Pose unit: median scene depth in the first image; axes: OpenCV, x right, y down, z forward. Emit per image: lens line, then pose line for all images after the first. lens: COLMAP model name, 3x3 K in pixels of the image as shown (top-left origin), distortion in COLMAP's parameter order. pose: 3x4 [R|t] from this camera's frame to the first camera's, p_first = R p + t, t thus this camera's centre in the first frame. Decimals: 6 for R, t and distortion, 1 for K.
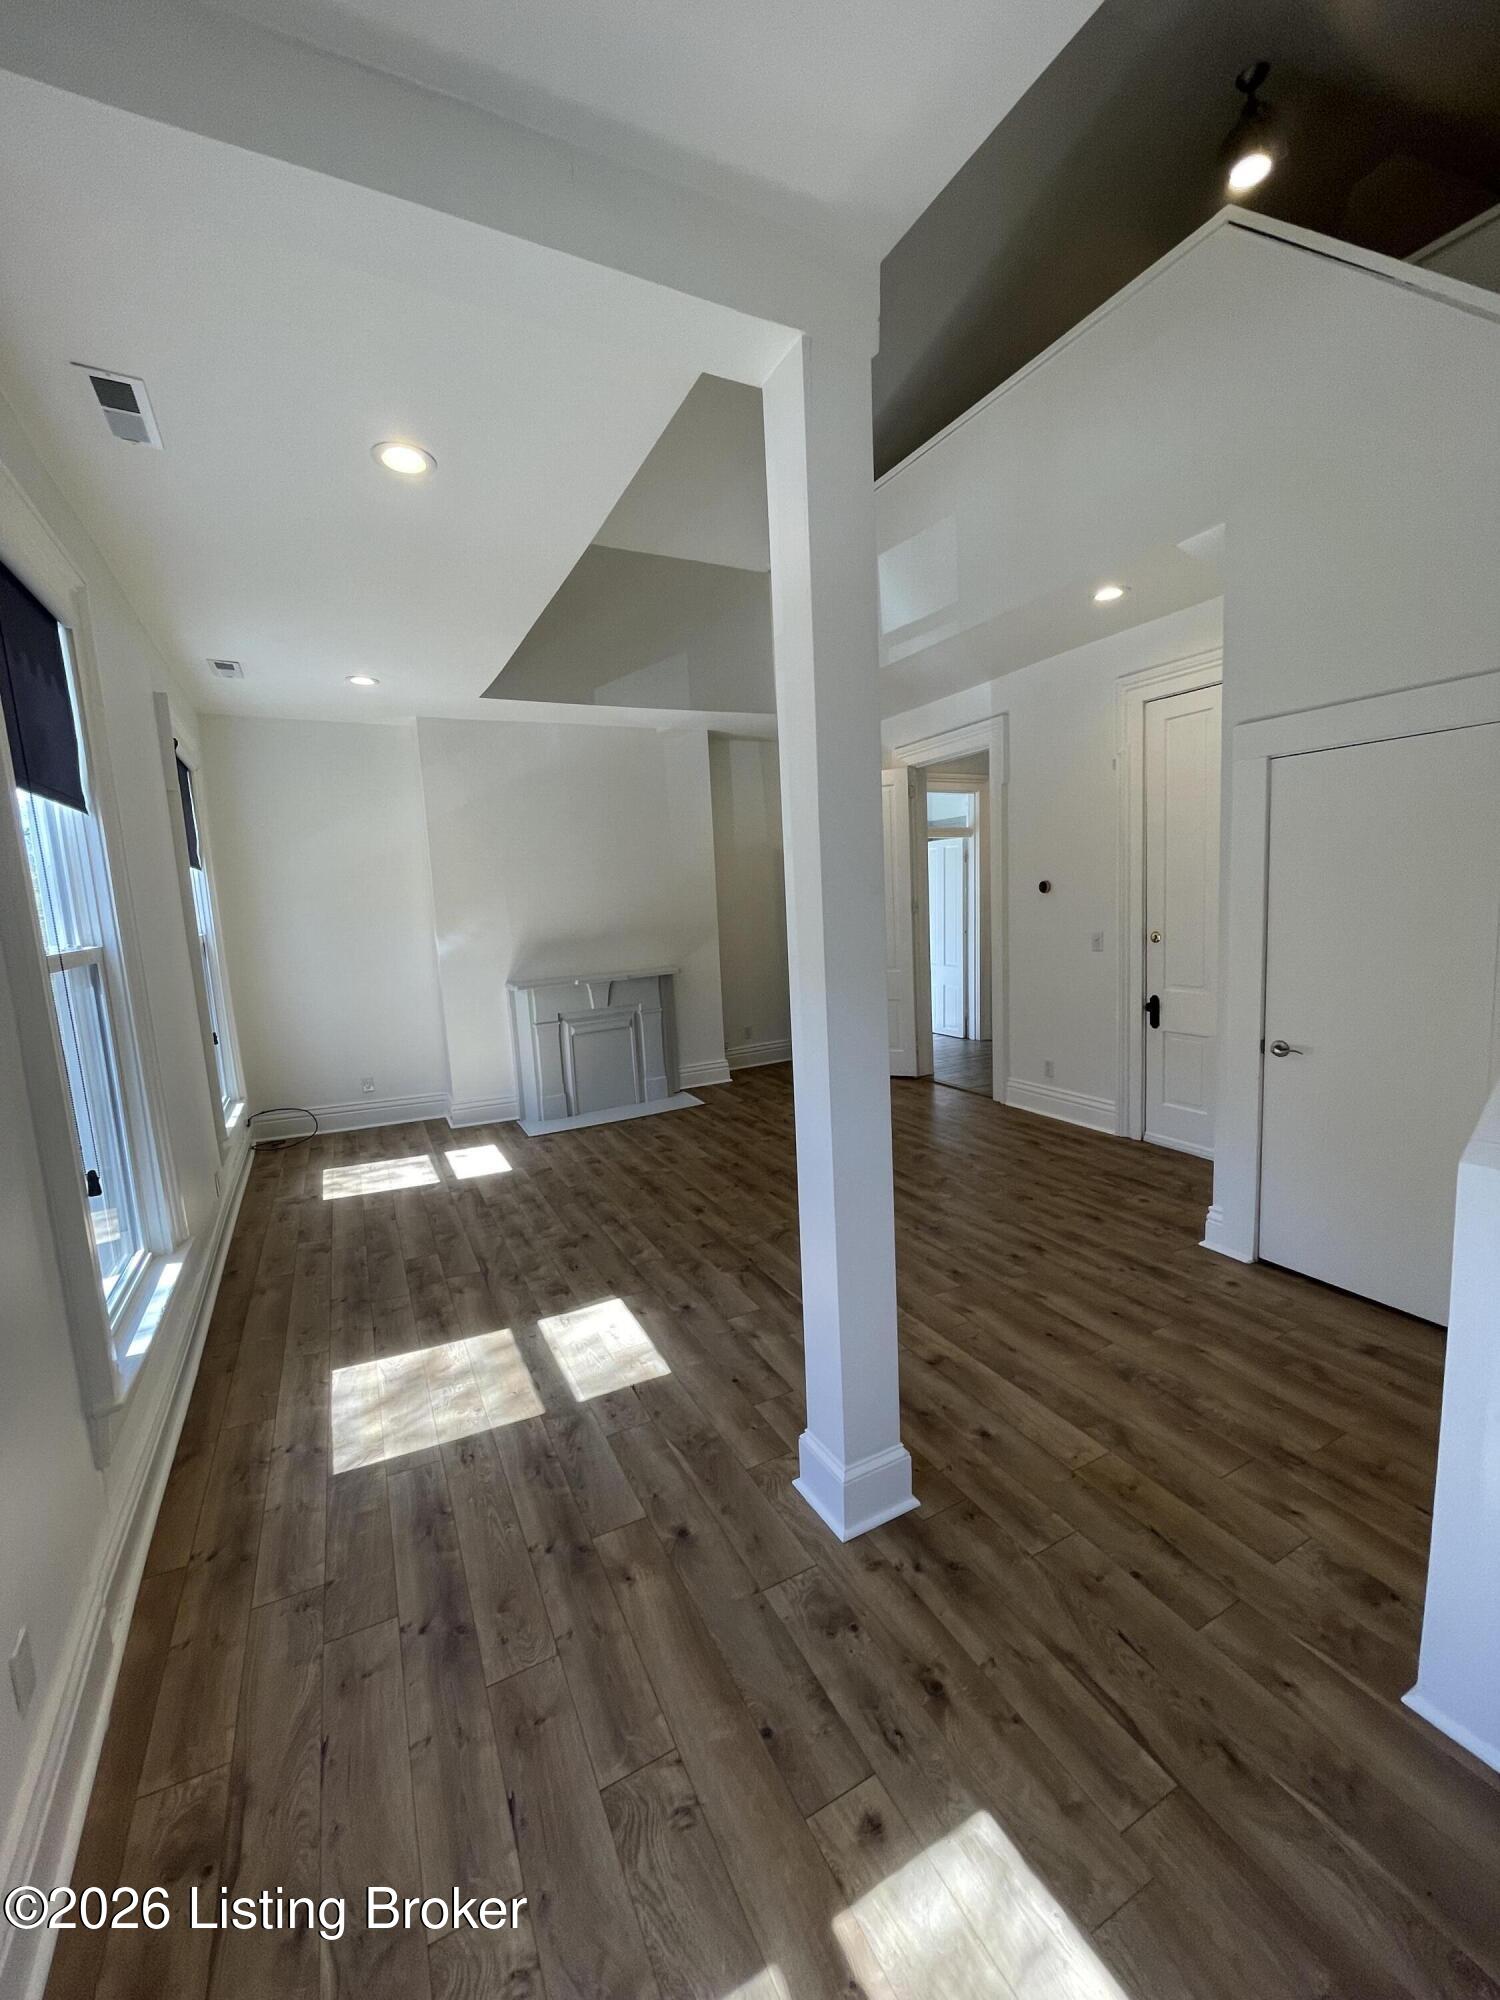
lens RADIAL K [[803.8, 0, 737.4], [0, 803.8, 992.6], [0, 0, 1]] dist [-0.000932, -0.000294]
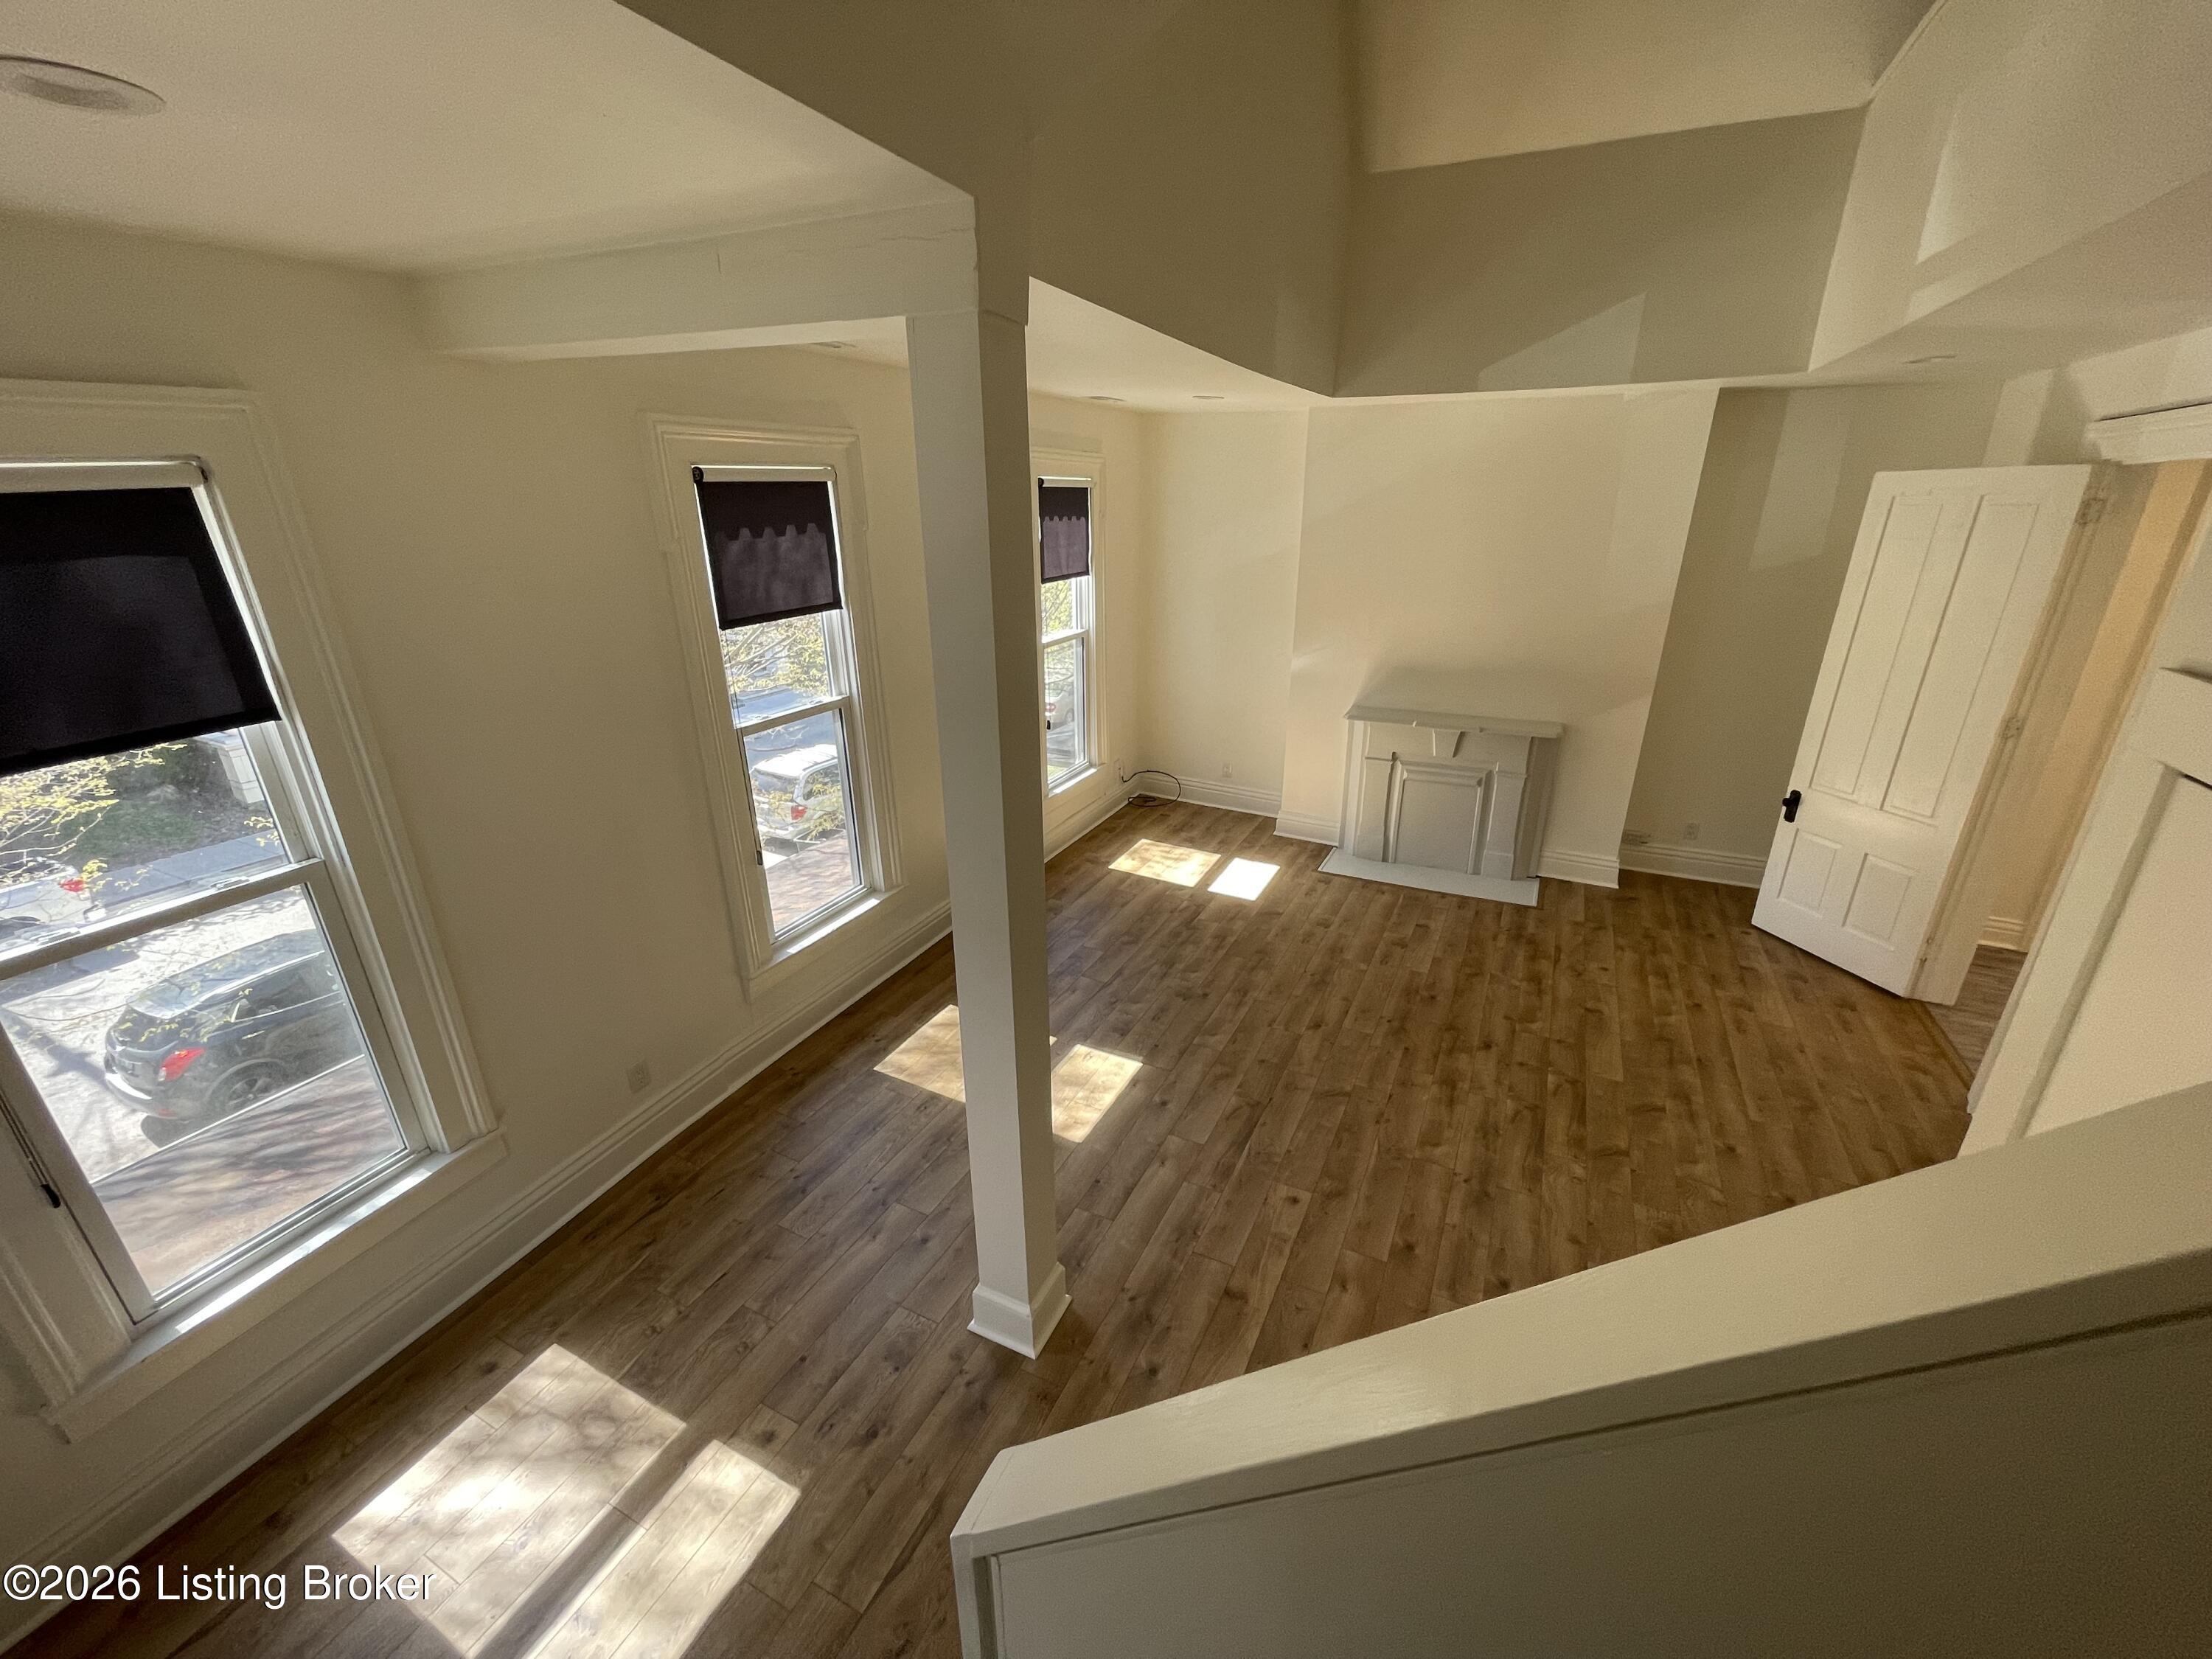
lens RADIAL K [[889.0, 0, 1107.6], [0, 889.0, 835.4], [0, 0, 1]] dist [-0.000932, -0.000294]
pose [[0.605613, 0.333459, -0.722522, 0.531525], [-0.125950, 0.936688, 0.326731, -0.273895], [0.785729, -0.106871, 0.609269, 0.212230]]
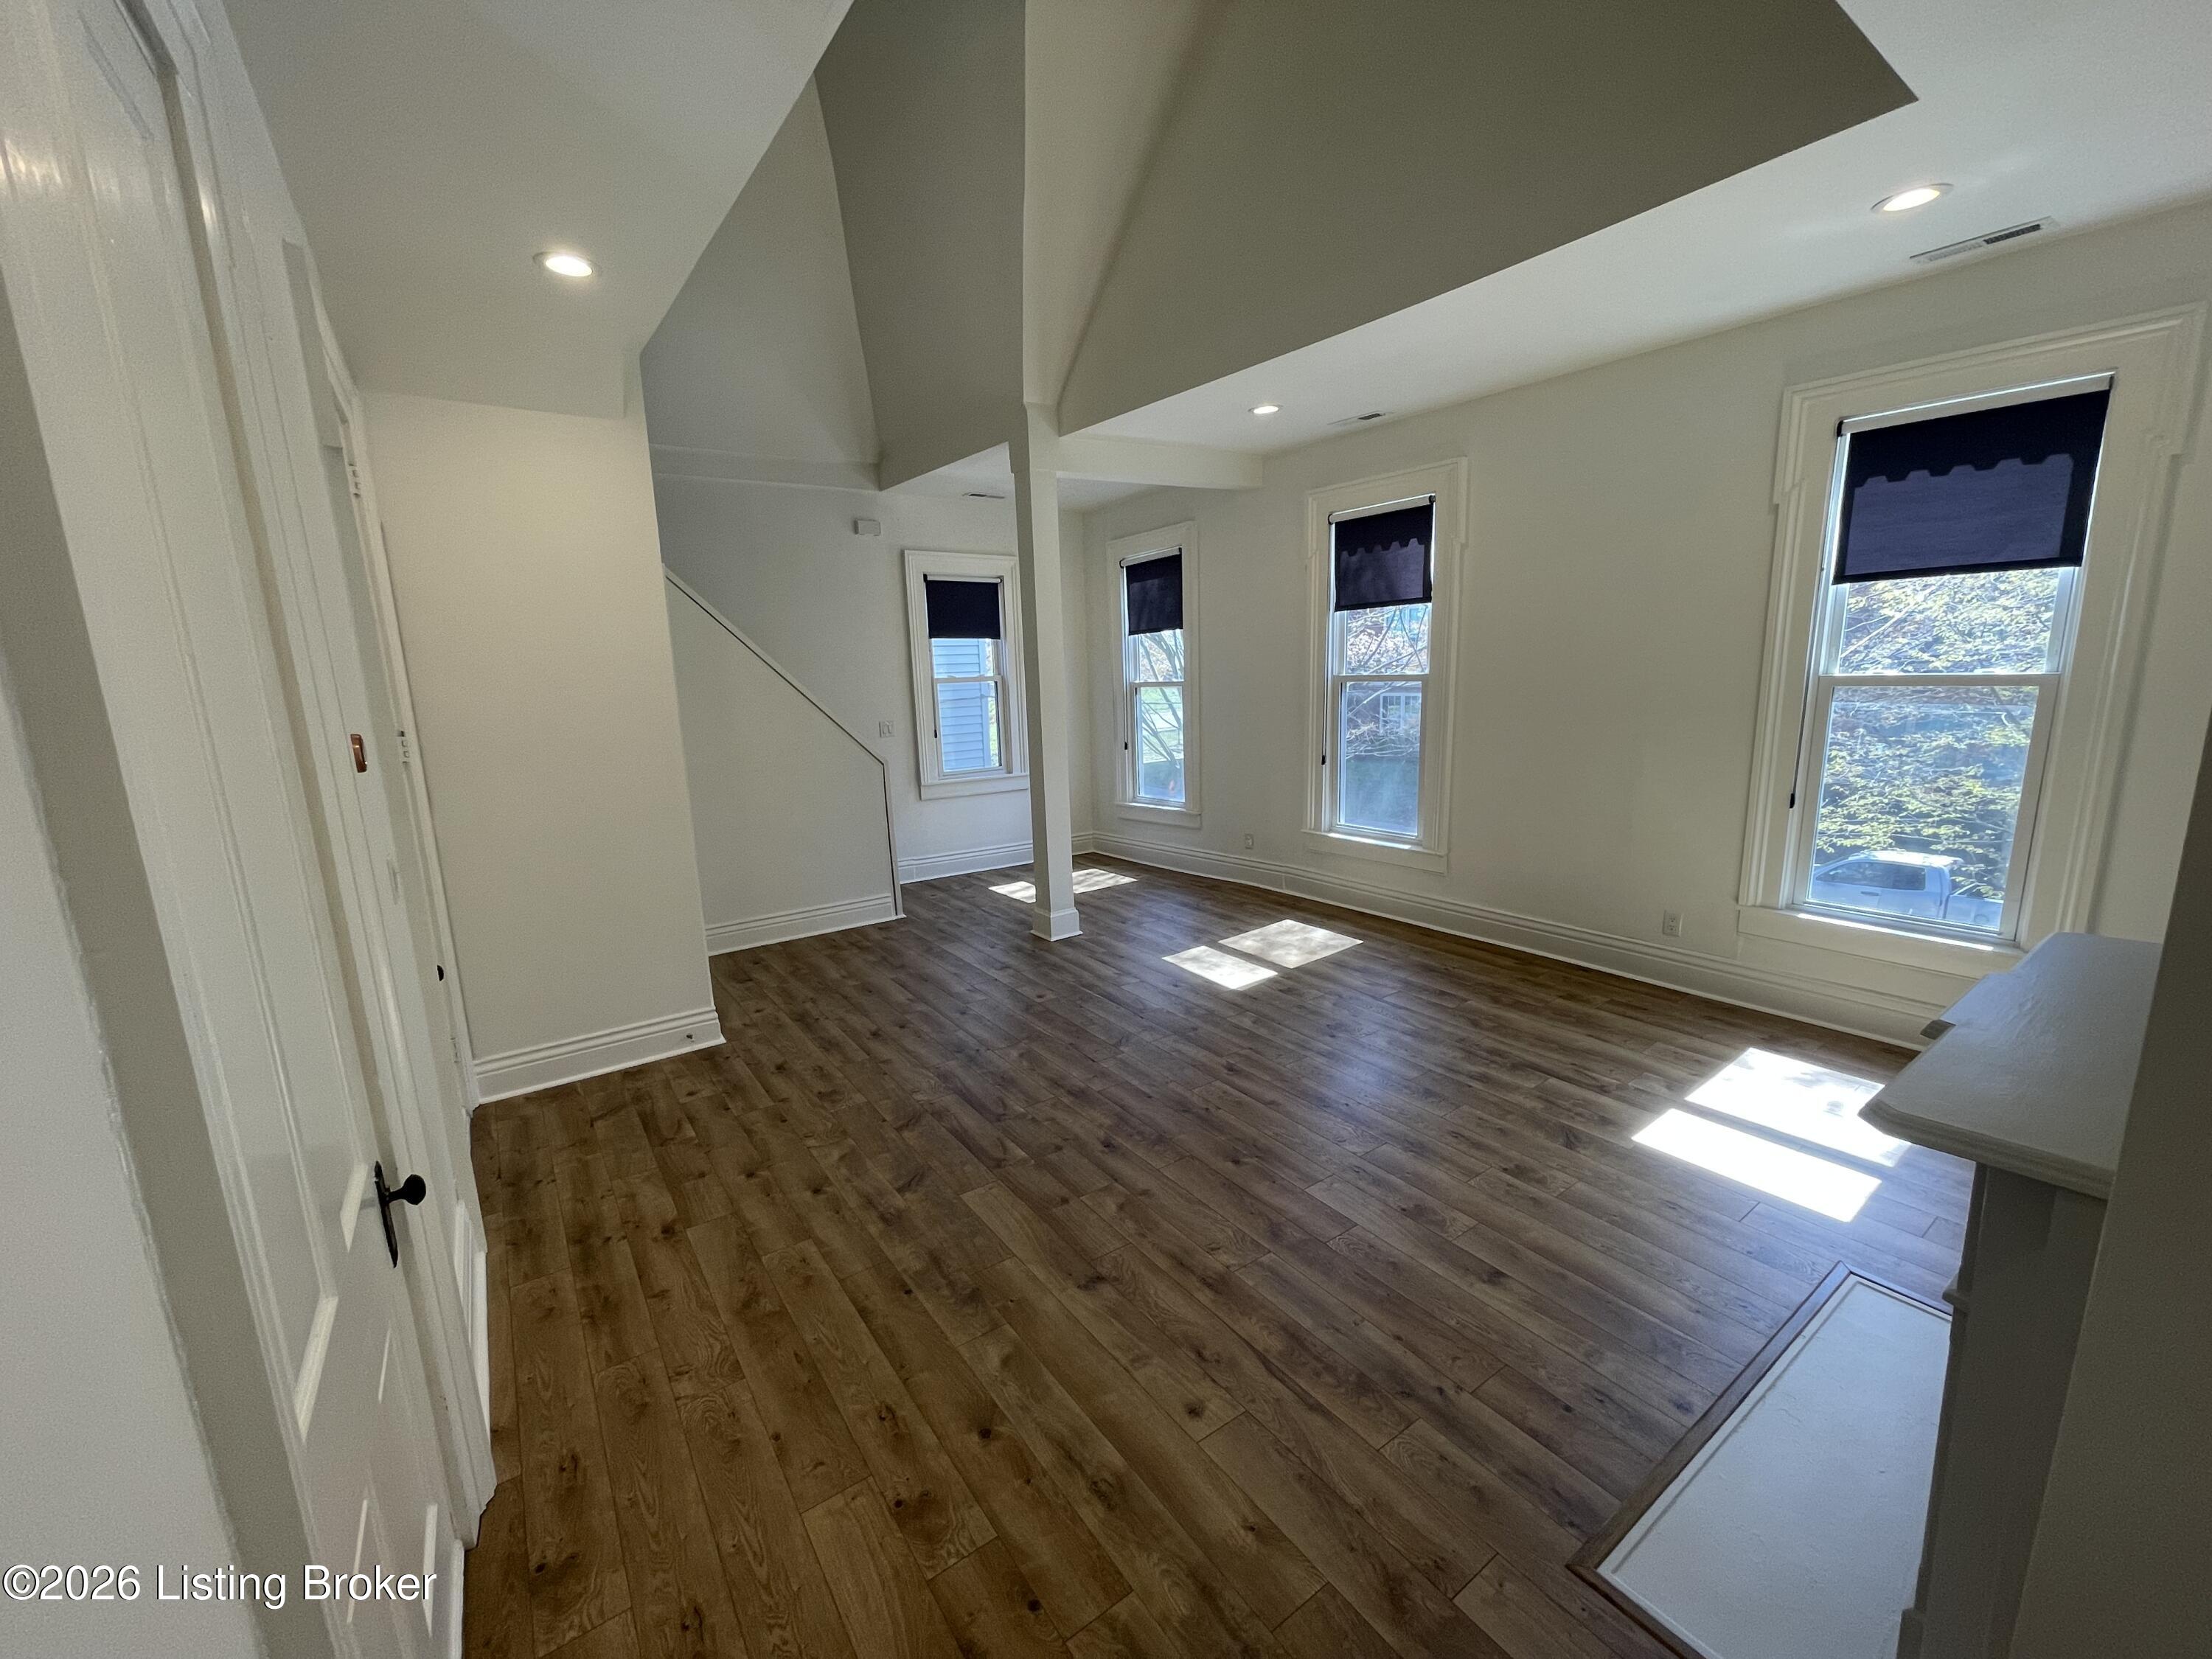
lens RADIAL K [[889.0, 0, 1093.5], [0, 889.0, 832.7], [0, 0, 1]] dist [-0.000932, -0.000294]
pose [[-0.985358, 0.108590, -0.131443, 0.197718], [0.062211, 0.946780, 0.315812, -0.267360], [0.158742, 0.303011, -0.939673, 1.914161]]
